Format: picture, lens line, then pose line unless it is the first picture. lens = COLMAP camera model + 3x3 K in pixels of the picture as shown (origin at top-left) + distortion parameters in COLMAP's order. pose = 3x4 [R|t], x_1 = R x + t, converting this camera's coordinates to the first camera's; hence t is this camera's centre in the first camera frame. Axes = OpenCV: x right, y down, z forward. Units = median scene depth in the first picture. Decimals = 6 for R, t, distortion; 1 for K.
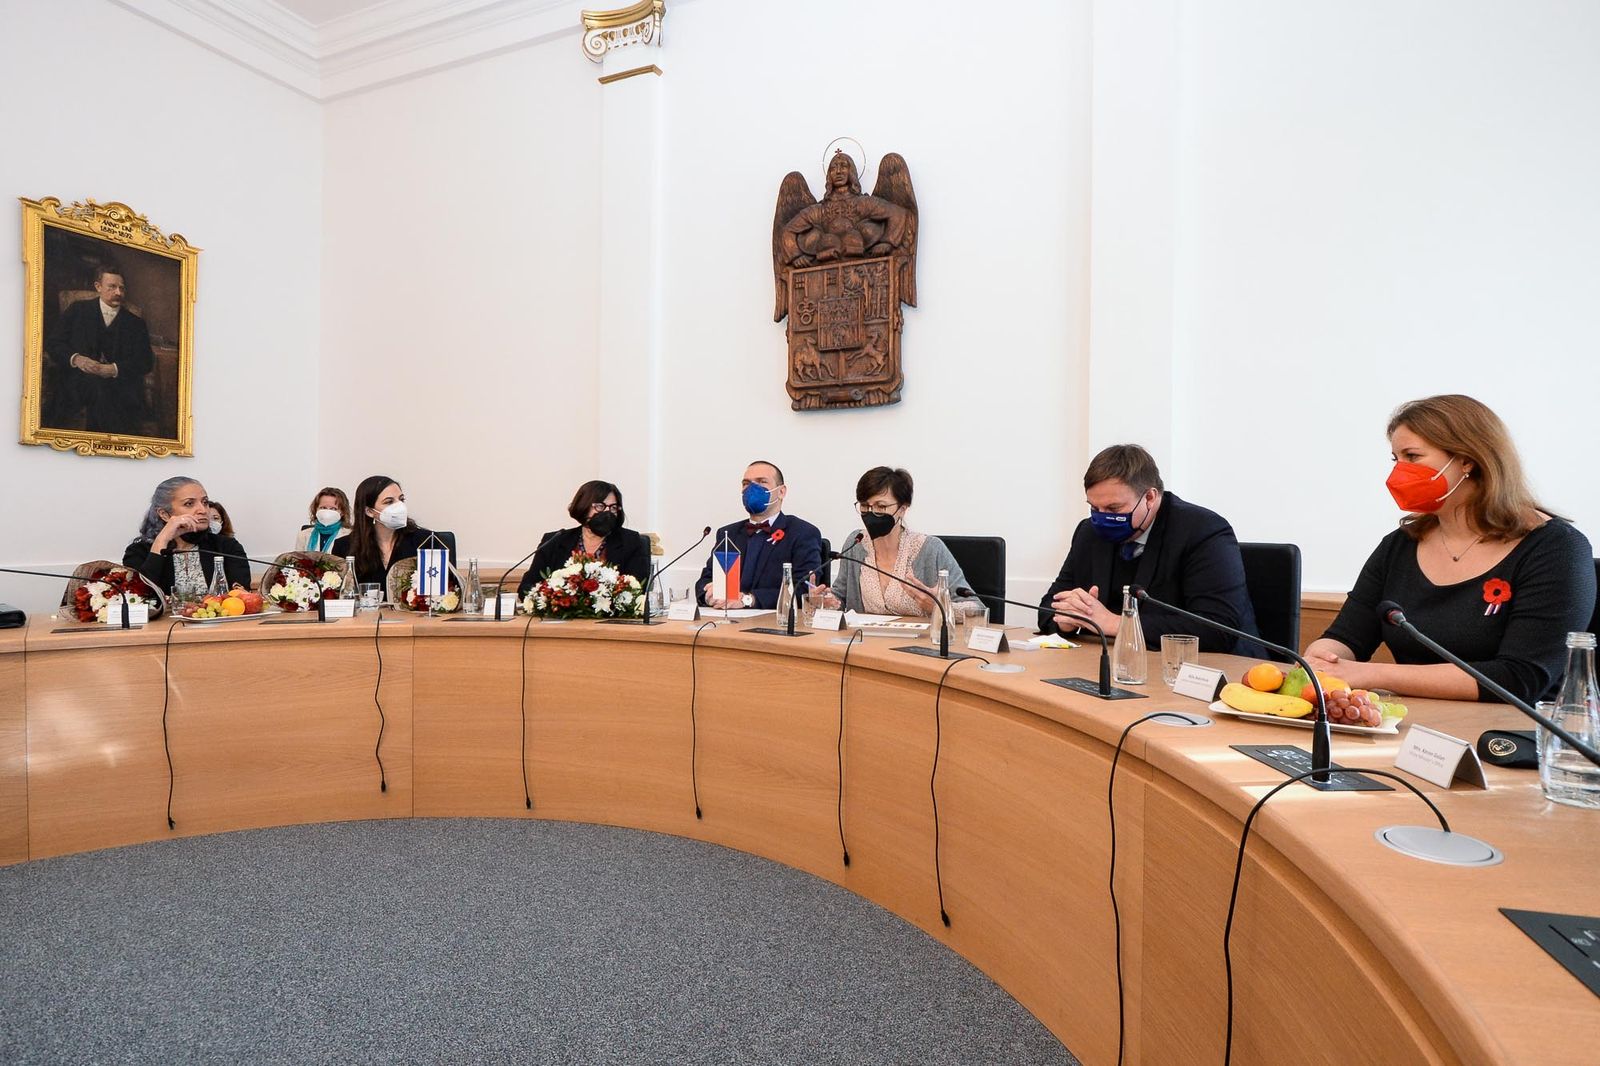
lens RADIAL K [[828.8, 0, 800.0], [0, 828.8, 533.0], [0, 0, 1]] dist [0.002784, -0.016838]
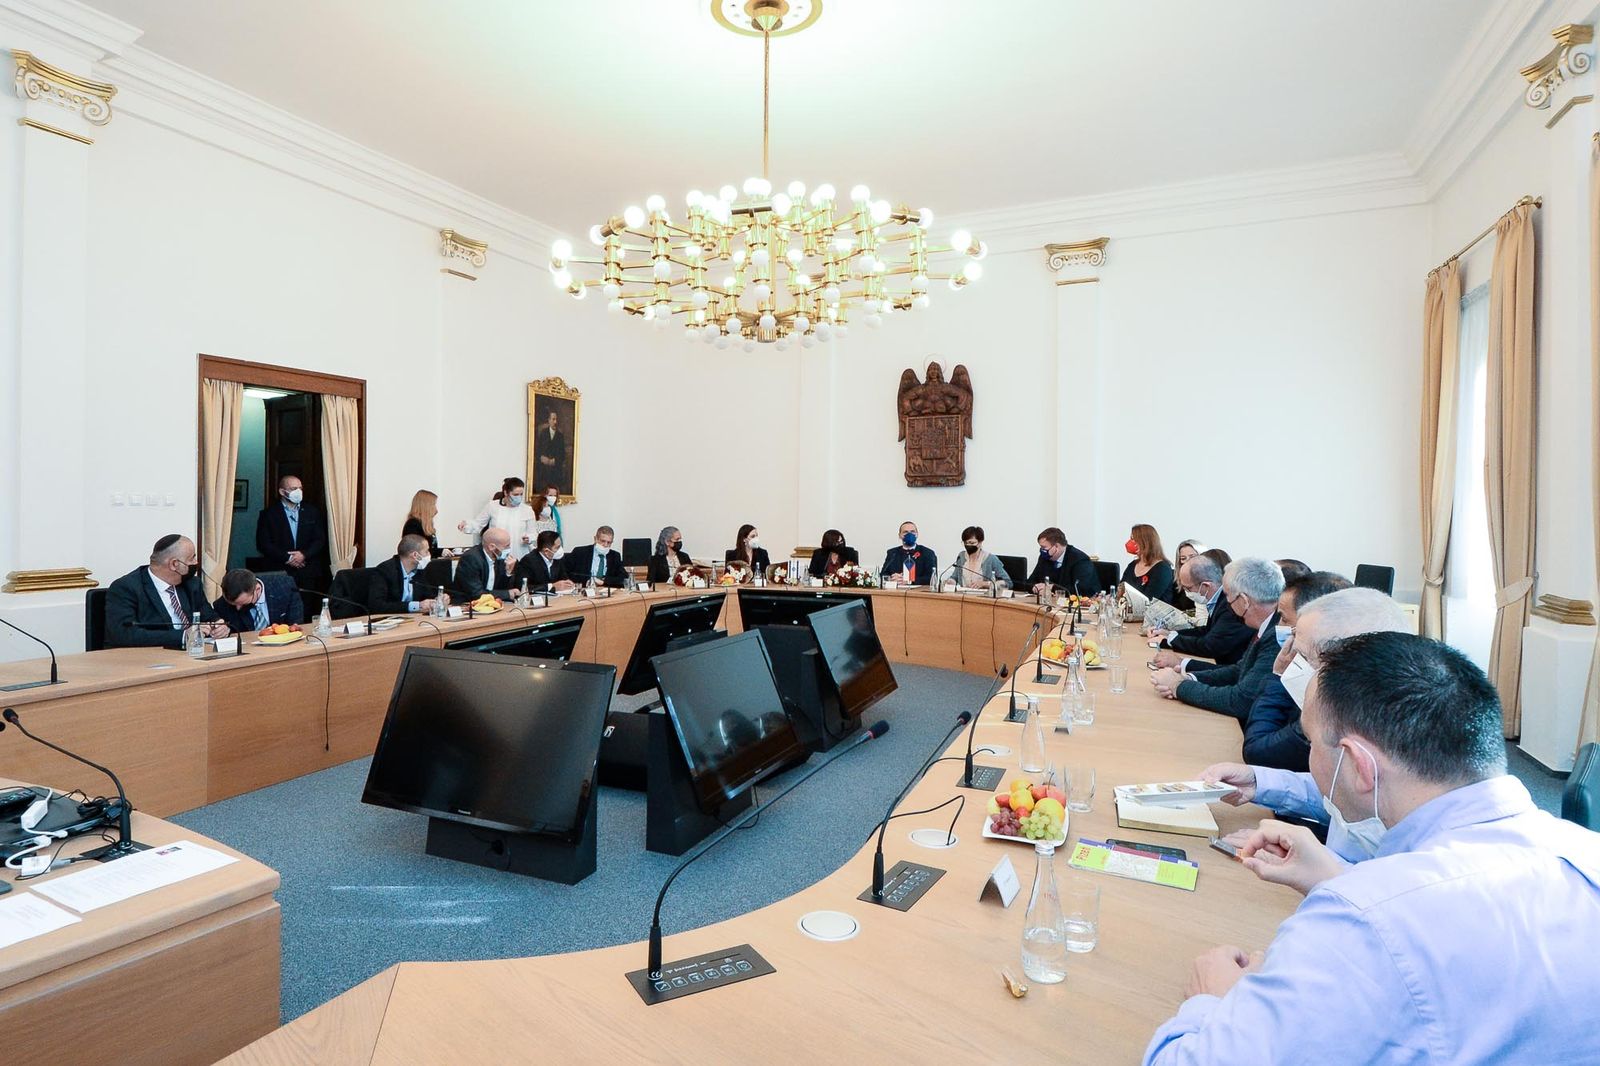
lens RADIAL K [[880.9, 0, 732.7], [0, 880.9, 495.2], [0, 0, 1]] dist [0.000798, -0.000121]
pose [[0.996631, 0.002589, -0.081975, -0.258595], [-0.004510, 0.999719, -0.023254, -0.078066], [0.081891, 0.023546, 0.996363, -1.158758]]
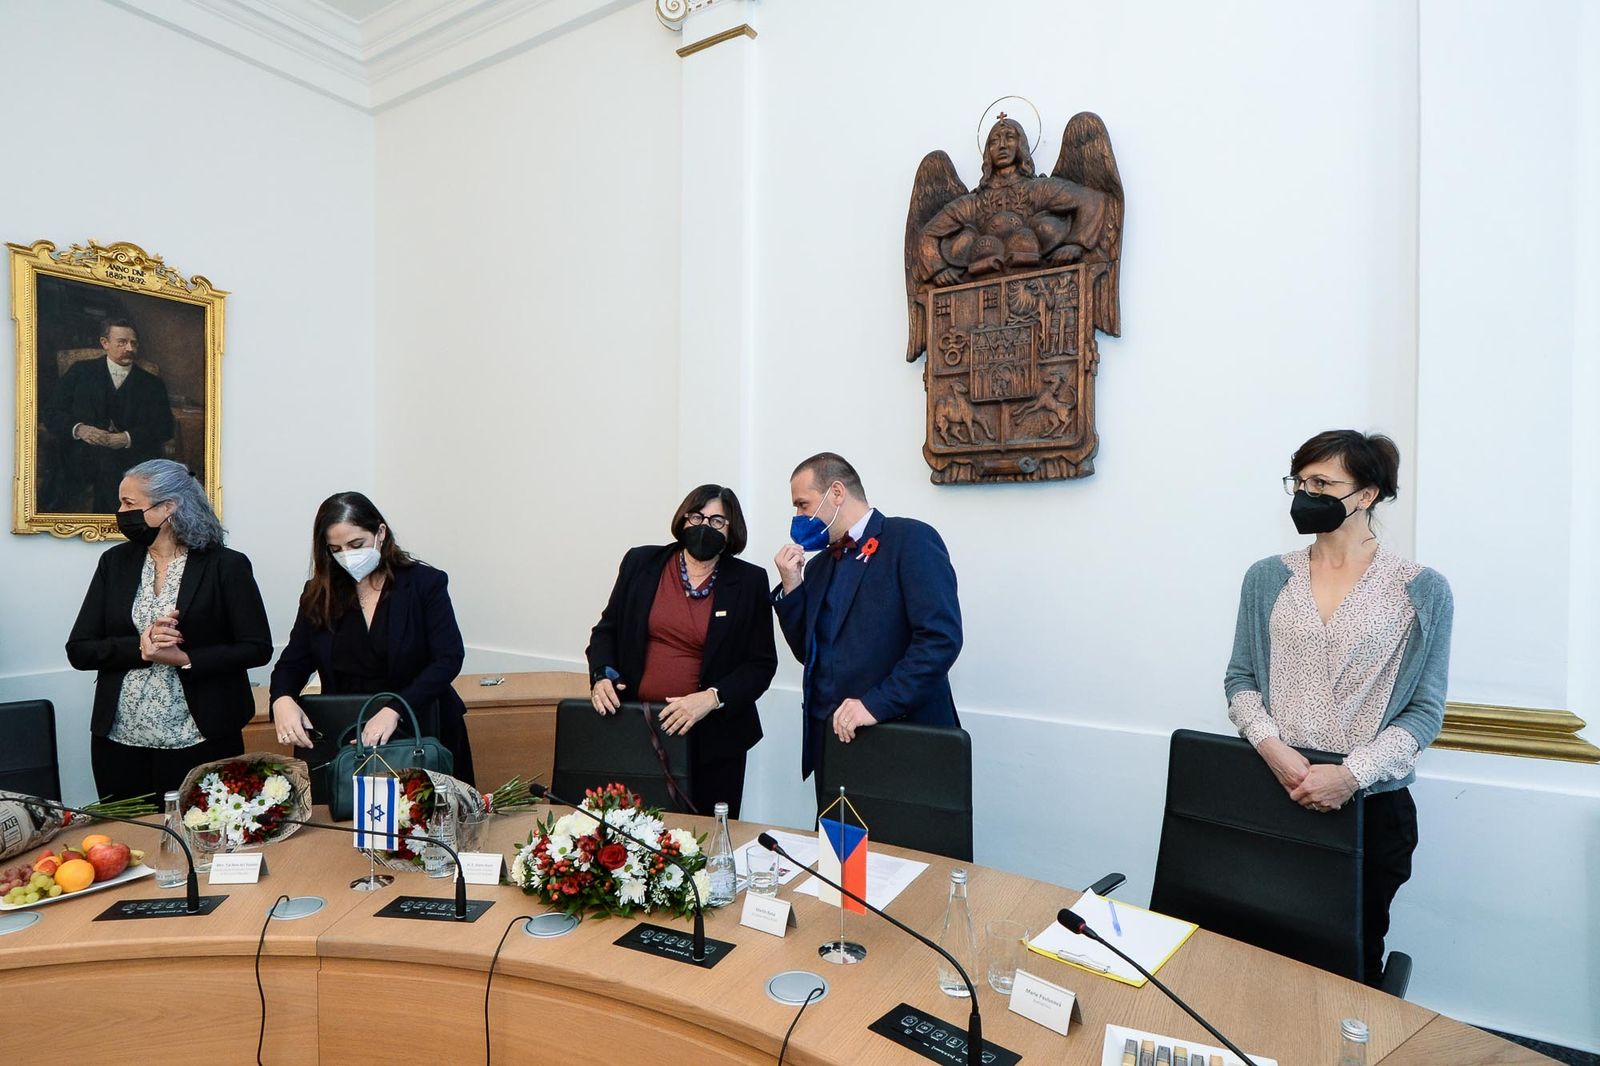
lens RADIAL K [[837.7, 0, 787.4], [0, 837.7, 550.4], [0, 0, 1]] dist [0.004770, -0.015114]
pose [[0.988698, 0.001470, -0.149912, -0.024896], [0.000108, 0.999945, 0.010517, -0.100513], [0.149919, -0.010415, 0.988643, 0.266798]]
